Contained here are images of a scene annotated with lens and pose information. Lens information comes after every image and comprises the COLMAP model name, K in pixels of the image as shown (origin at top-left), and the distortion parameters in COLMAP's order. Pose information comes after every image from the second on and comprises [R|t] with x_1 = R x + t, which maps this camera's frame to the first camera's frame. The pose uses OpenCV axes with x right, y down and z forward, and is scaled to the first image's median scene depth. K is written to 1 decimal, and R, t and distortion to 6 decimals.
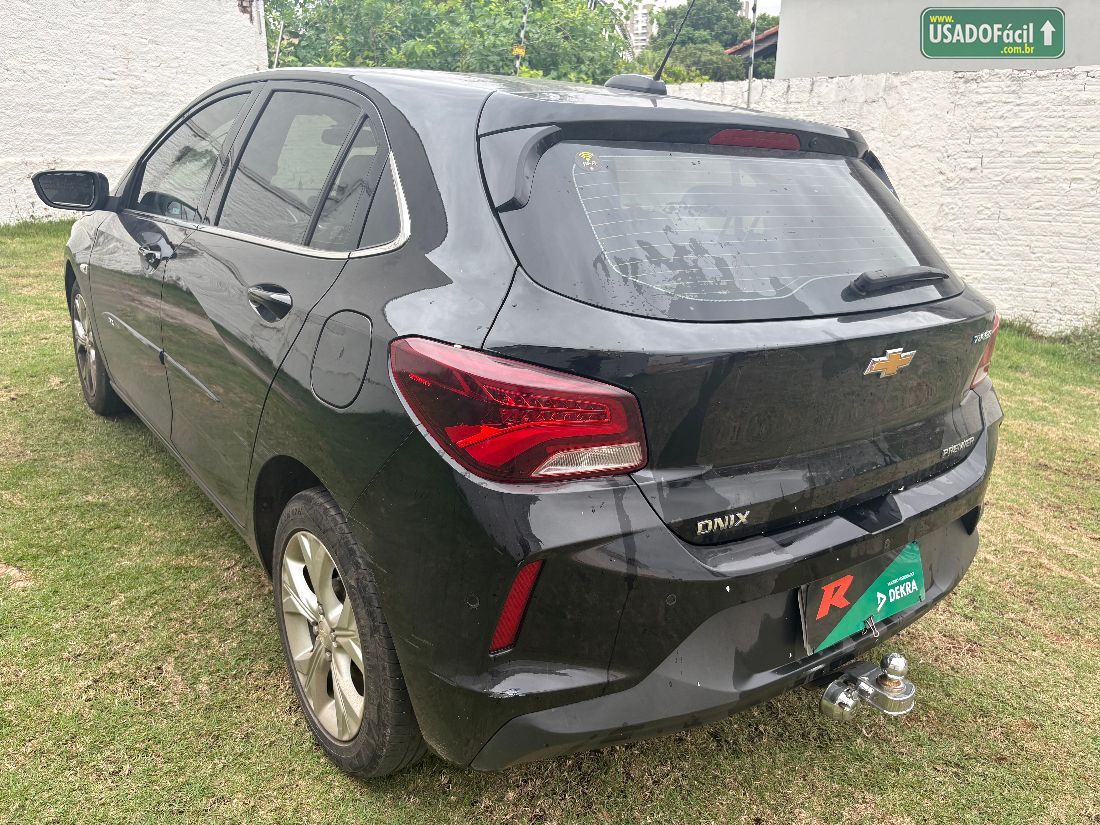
lens RADIAL K [[838.7, 0, 550.0], [0, 838.7, 412.5], [0, 0, 1]] dist [0.039612, -0.038830]
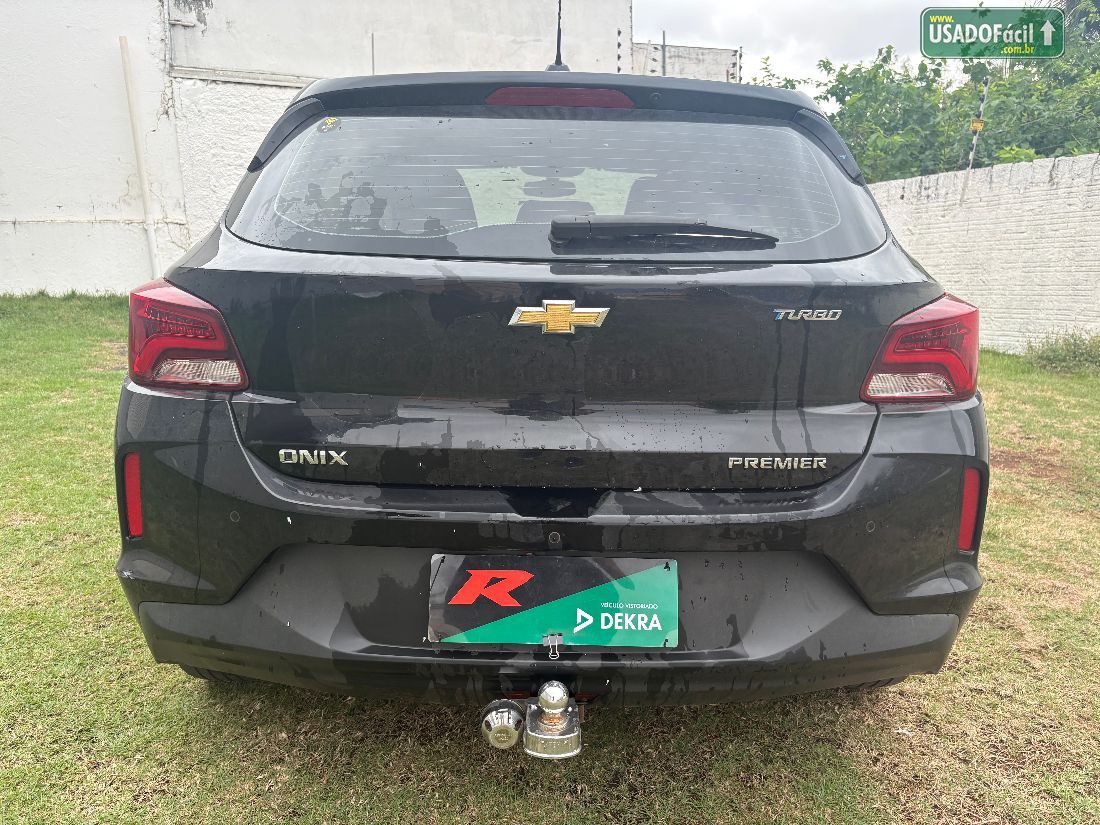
lens RADIAL K [[834.9, 0, 554.4], [0, 834.9, 410.1], [0, 0, 1]] dist [0.056712, -0.066982]
pose [[0.803604, 0.077345, -0.590118, 0.660505], [-0.155708, 0.984308, -0.083028, 0.075646], [0.574435, 0.158608, 0.803036, 0.244806]]
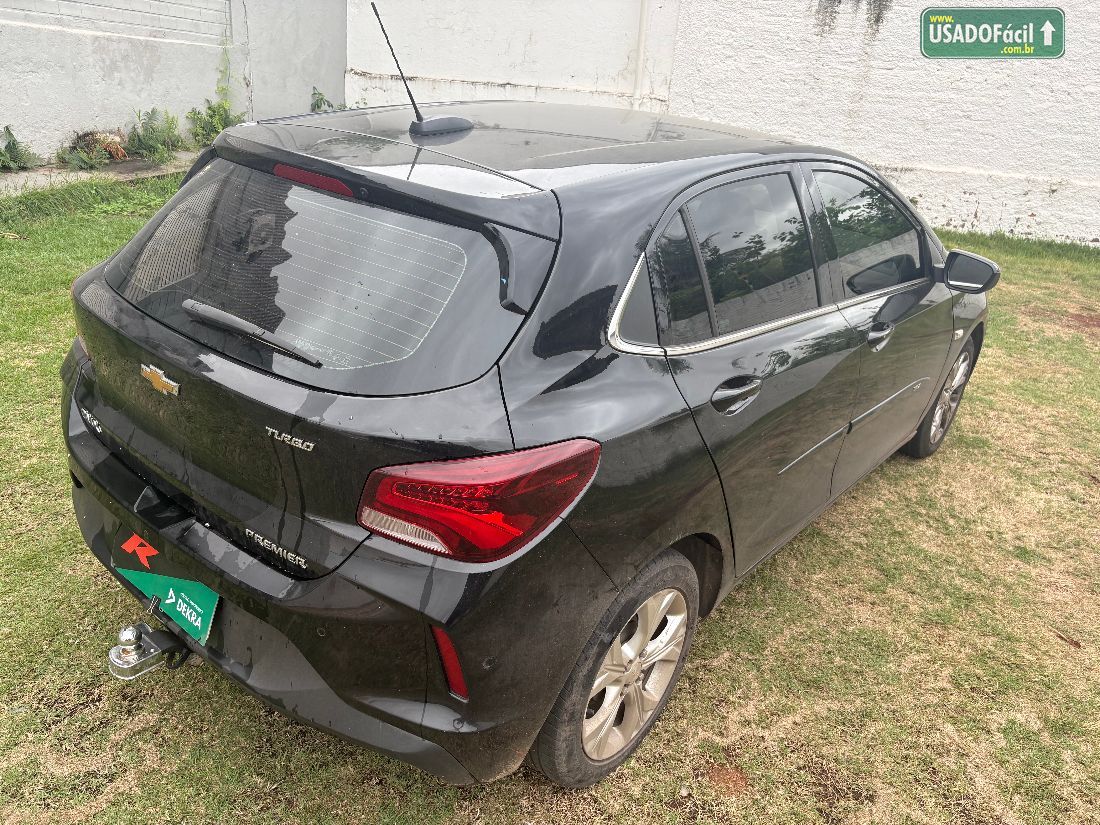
lens RADIAL K [[835.4, 0, 550.2], [0, 835.4, 415.9], [0, 0, 1]] dist [0.055079, -0.066866]
pose [[0.236236, 0.362201, -0.901667, 1.120719], [-0.371755, 0.891024, 0.260526, -0.361093], [0.897770, 0.273654, 0.345142, 0.796585]]
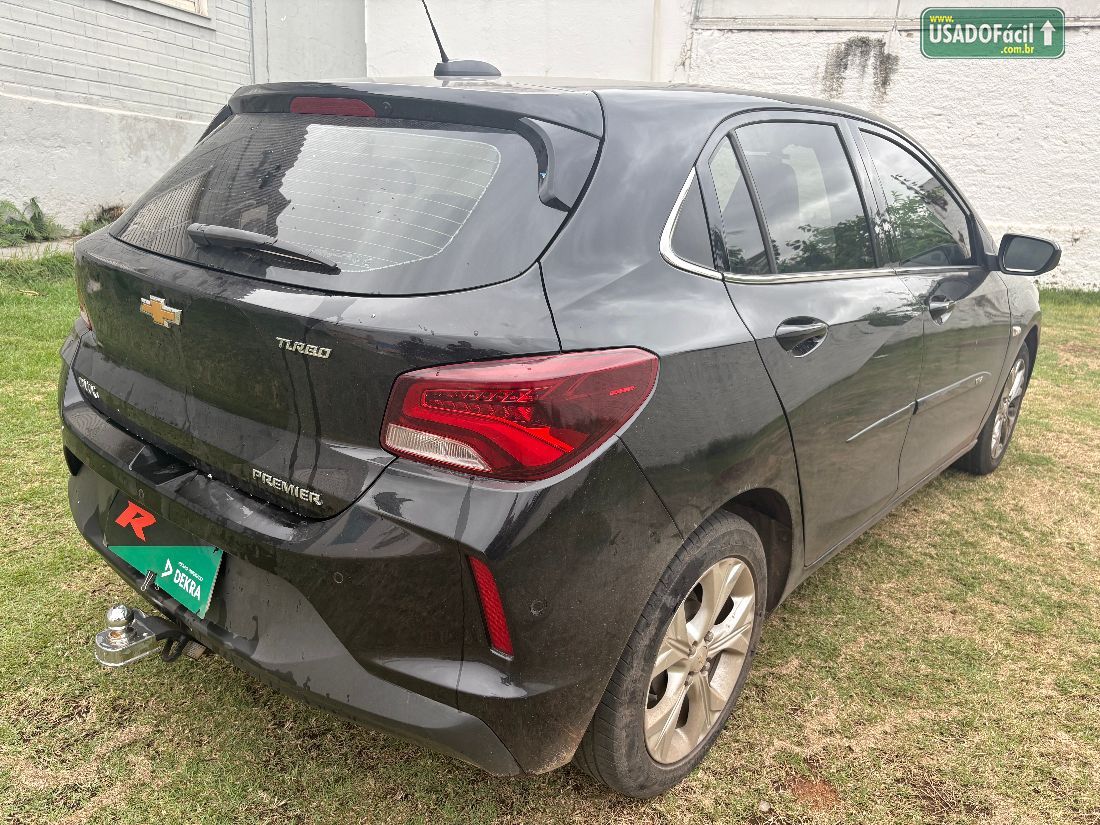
lens RADIAL K [[833.9, 0, 547.1], [0, 833.9, 412.9], [0, 0, 1]] dist [0.063762, -0.079105]
pose [[0.222135, 0.249795, -0.942475, 1.069473], [-0.344007, 0.924541, 0.163962, -0.195535], [0.912313, 0.287796, 0.291304, 0.846962]]
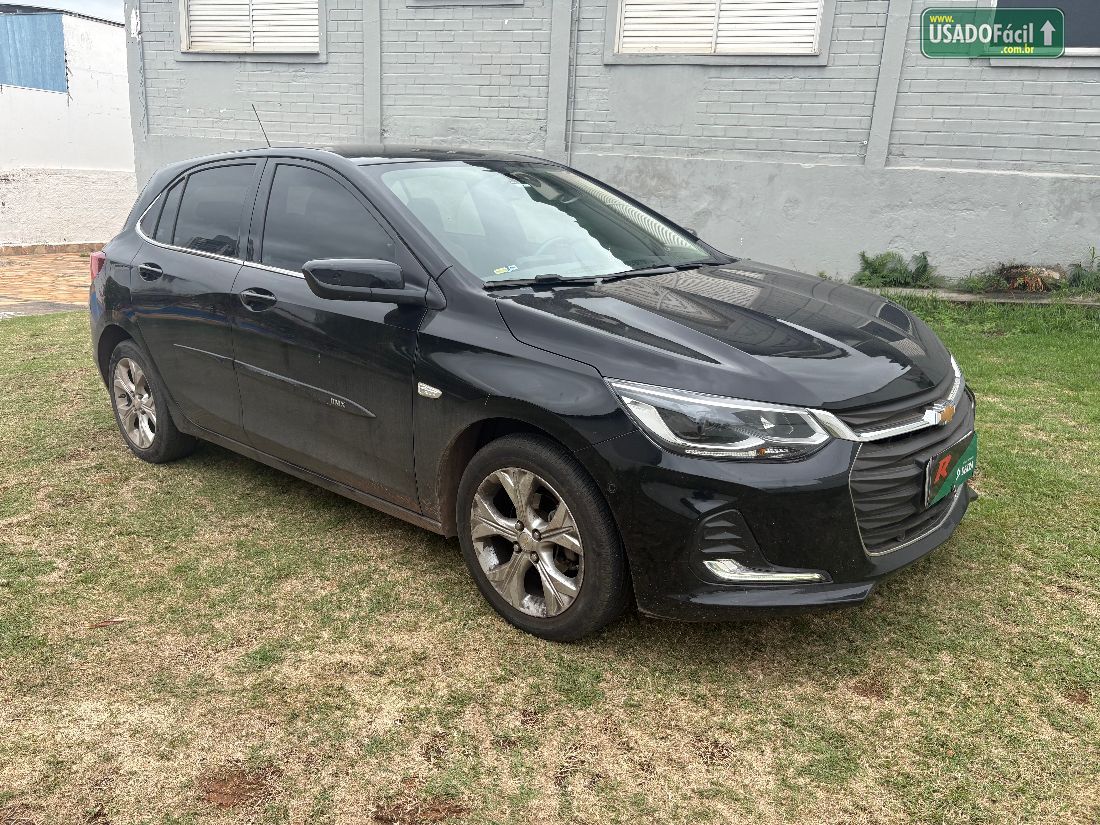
lens RADIAL K [[838.7, 0, 550.0], [0, 838.7, 412.5], [0, 0, 1]] dist [0.039612, -0.038830]
pose [[-0.978820, -0.003448, -0.204693, -0.120594], [-0.114476, 0.838147, 0.533296, -0.982191], [0.169724, 0.545434, -0.820790, 2.991844]]
